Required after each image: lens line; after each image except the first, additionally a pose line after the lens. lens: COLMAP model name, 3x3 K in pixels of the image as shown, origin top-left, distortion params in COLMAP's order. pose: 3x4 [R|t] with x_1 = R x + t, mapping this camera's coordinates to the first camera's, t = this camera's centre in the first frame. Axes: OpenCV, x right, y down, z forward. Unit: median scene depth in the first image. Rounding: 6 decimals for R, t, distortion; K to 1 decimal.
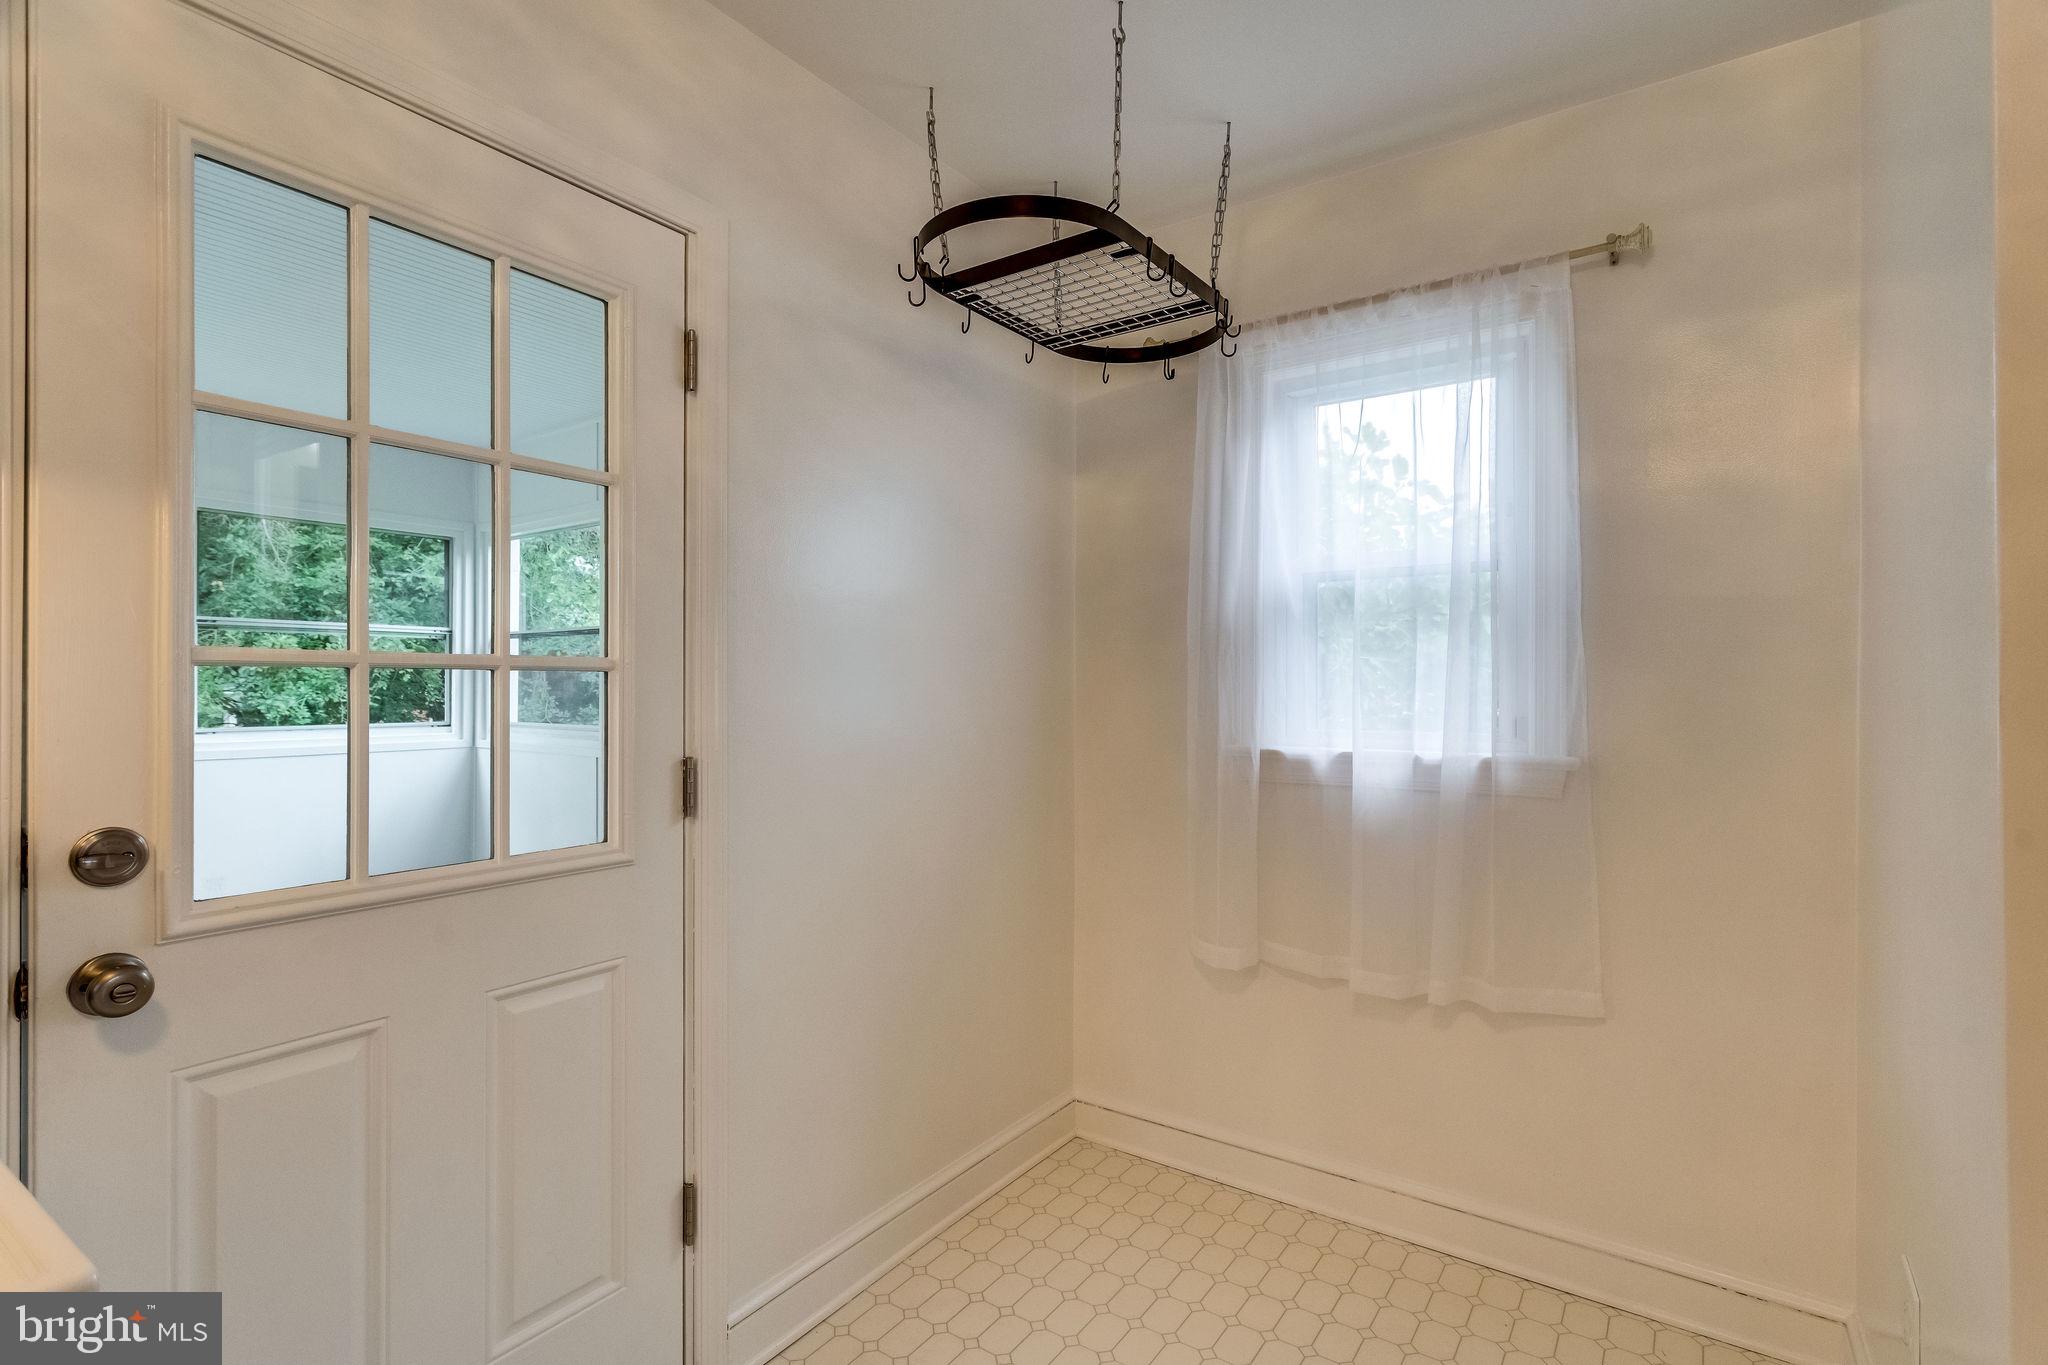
lens RADIAL K [[954.5, 0, 1006.4], [0, 954.5, 682.3], [0, 0, 1]] dist [0.001552, 0.000696]
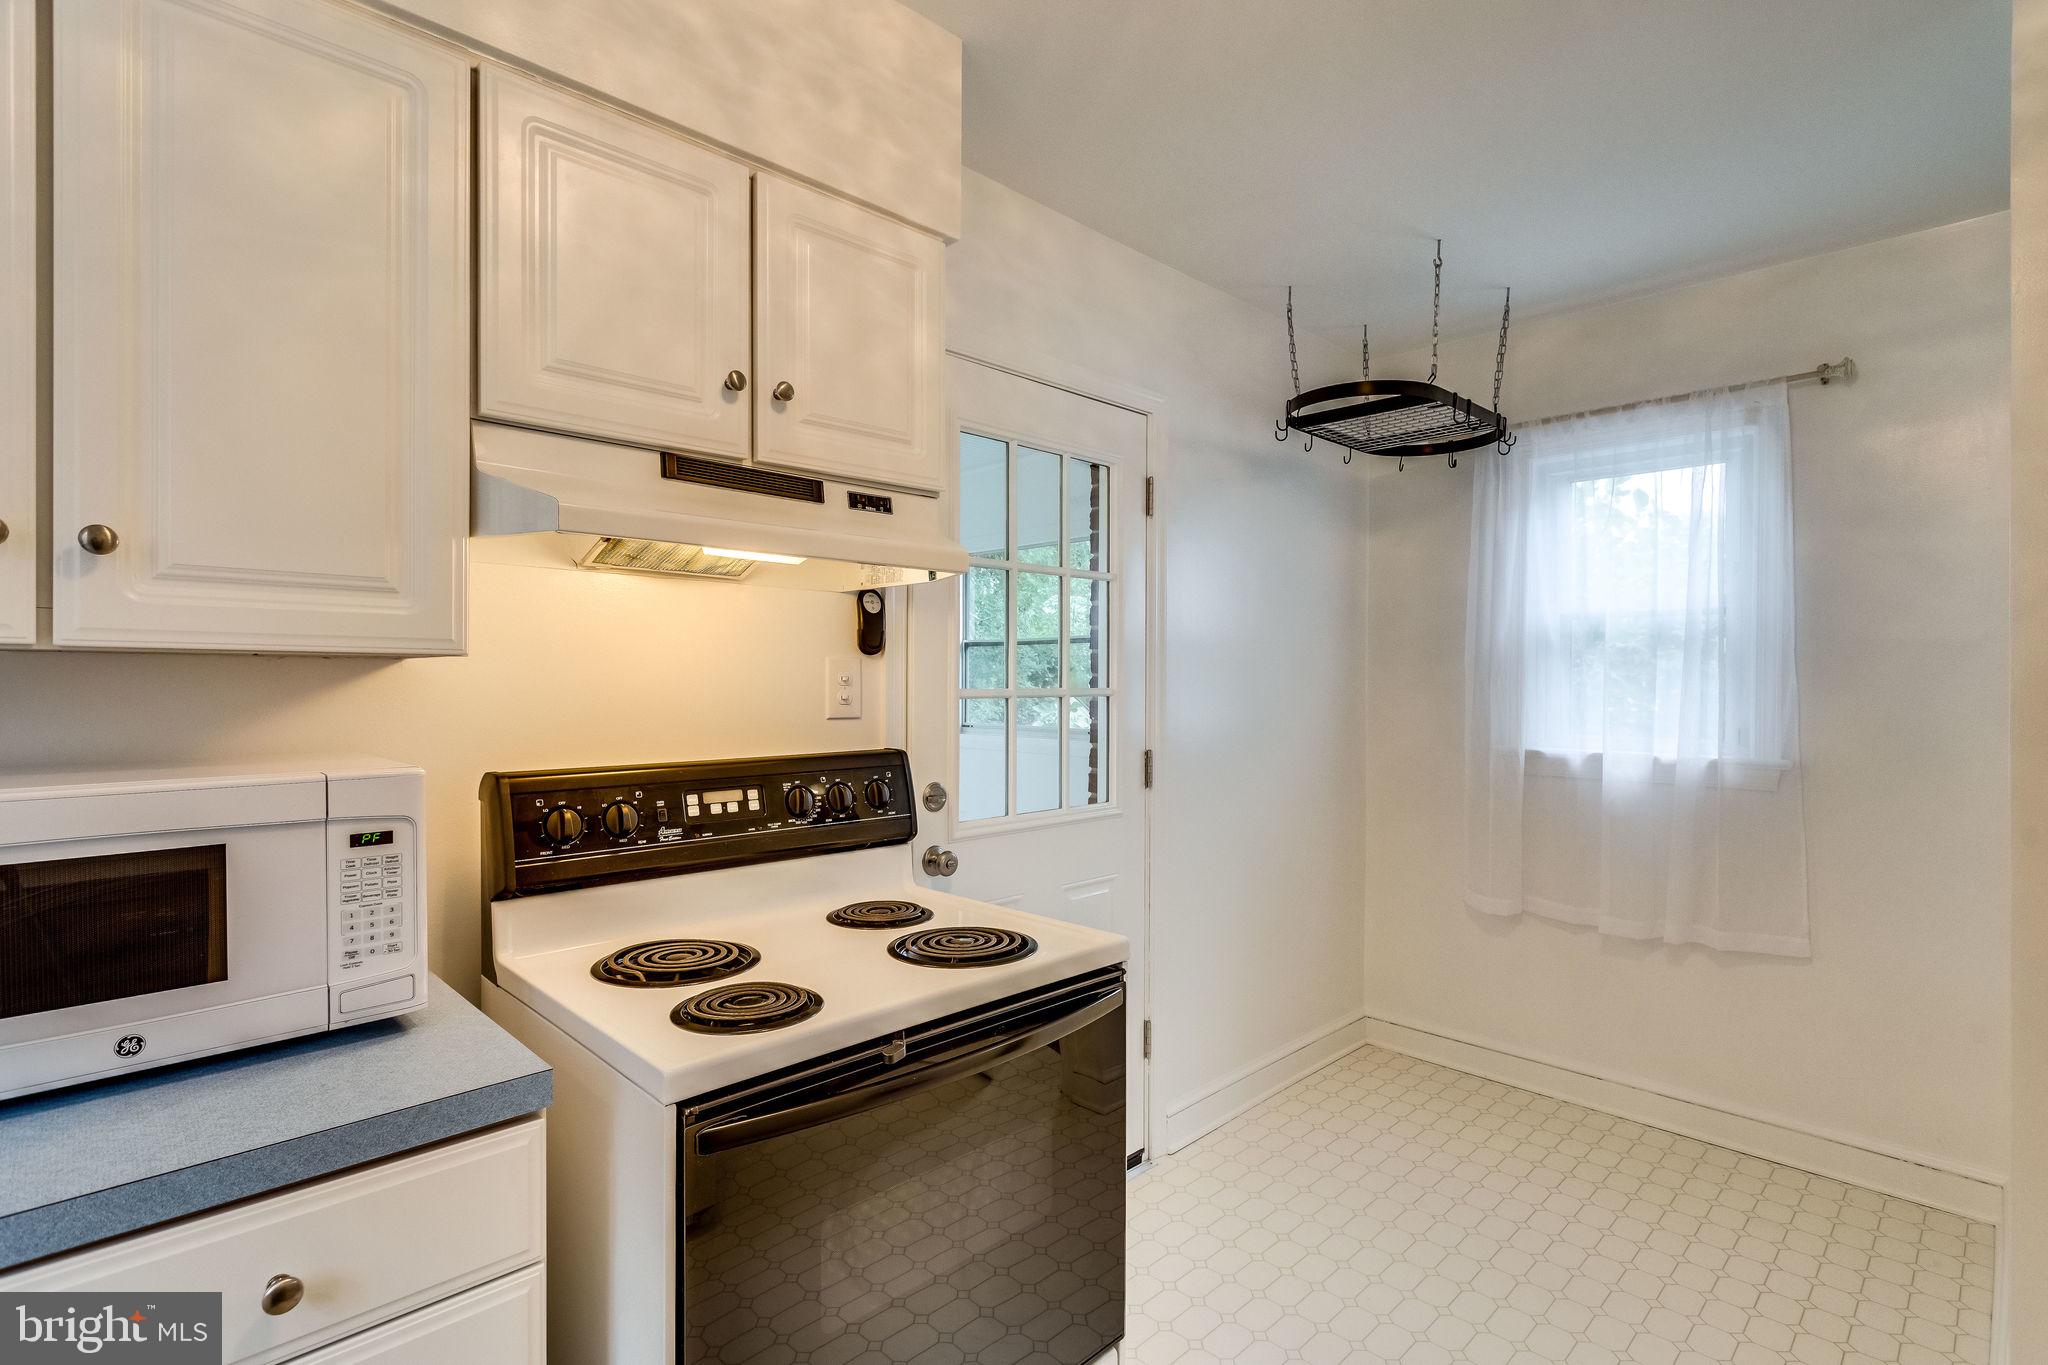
lens RADIAL K [[975.3, 0, 1024.0], [0, 975.3, 682.5], [0, 0, 1]] dist [0.001648, 0.000531]
pose [[0.985752, 0.004350, -0.168152, -0.205603], [-0.002639, 0.999942, 0.010394, -0.037633], [0.168187, -0.009802, 0.985706, -0.477650]]
